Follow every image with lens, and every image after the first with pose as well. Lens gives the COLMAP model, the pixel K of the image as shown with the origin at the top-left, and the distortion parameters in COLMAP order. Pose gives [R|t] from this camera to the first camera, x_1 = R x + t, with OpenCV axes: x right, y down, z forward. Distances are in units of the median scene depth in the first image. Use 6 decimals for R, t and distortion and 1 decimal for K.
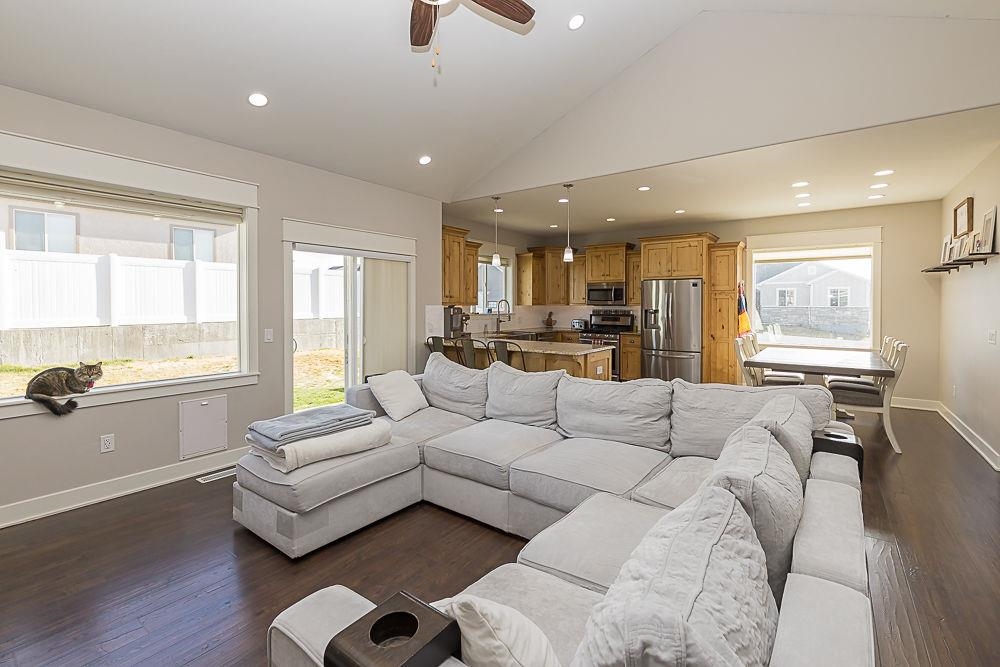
lens RADIAL K [[446.9, 0, 511.9], [0, 446.9, 312.1], [0, 0, 1]] dist [-0.000672, -0.001551]
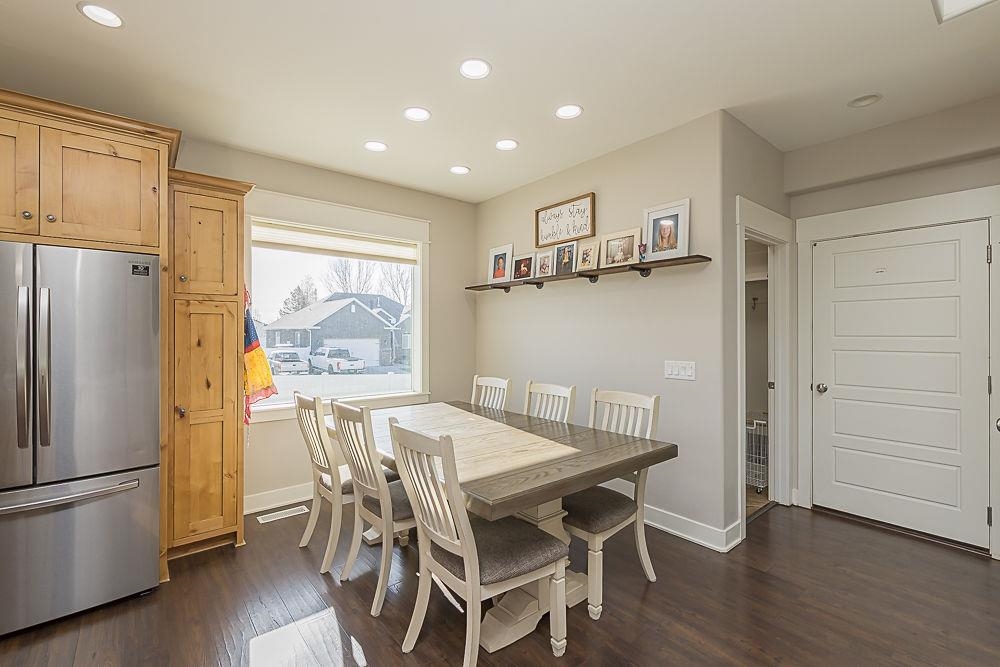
lens RADIAL K [[446.9, 0, 491.6], [0, 446.9, 330.2], [0, 0, 1]] dist [-0.000672, -0.001551]
pose [[0.245029, 0.003558, 0.969509, 0.151784], [0.015335, 0.999854, -0.007546, -0.009616], [-0.969394, 0.016717, 0.244939, 0.675065]]
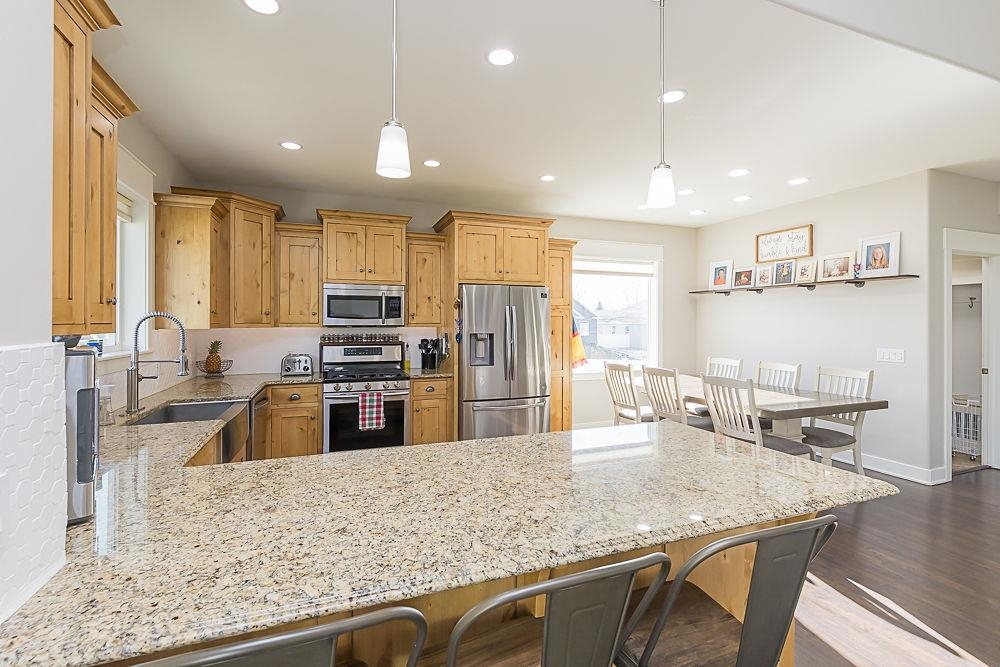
lens RADIAL K [[446.9, 0, 474.9], [0, 446.9, 321.9], [0, 0, 1]] dist [-0.000672, -0.001551]
pose [[0.567021, -0.002632, 0.823699, -0.195904], [0.011588, 0.999921, -0.004782, -0.020675], [-0.823622, 0.012256, 0.567007, 0.724675]]
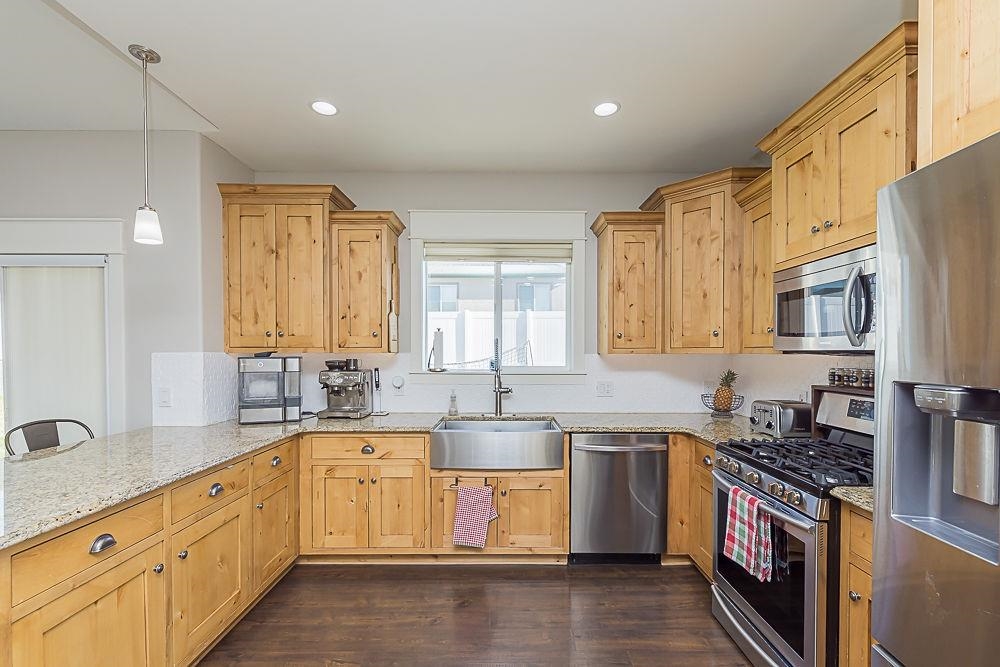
lens RADIAL K [[446.9, 0, 504.7], [0, 446.9, 354.2], [0, 0, 1]] dist [-0.000672, -0.001551]
pose [[0.584343, 0.002539, -0.811503, 0.371547], [-0.013064, 0.999895, -0.006279, -0.013225], [0.811401, 0.014271, 0.584315, 0.892280]]
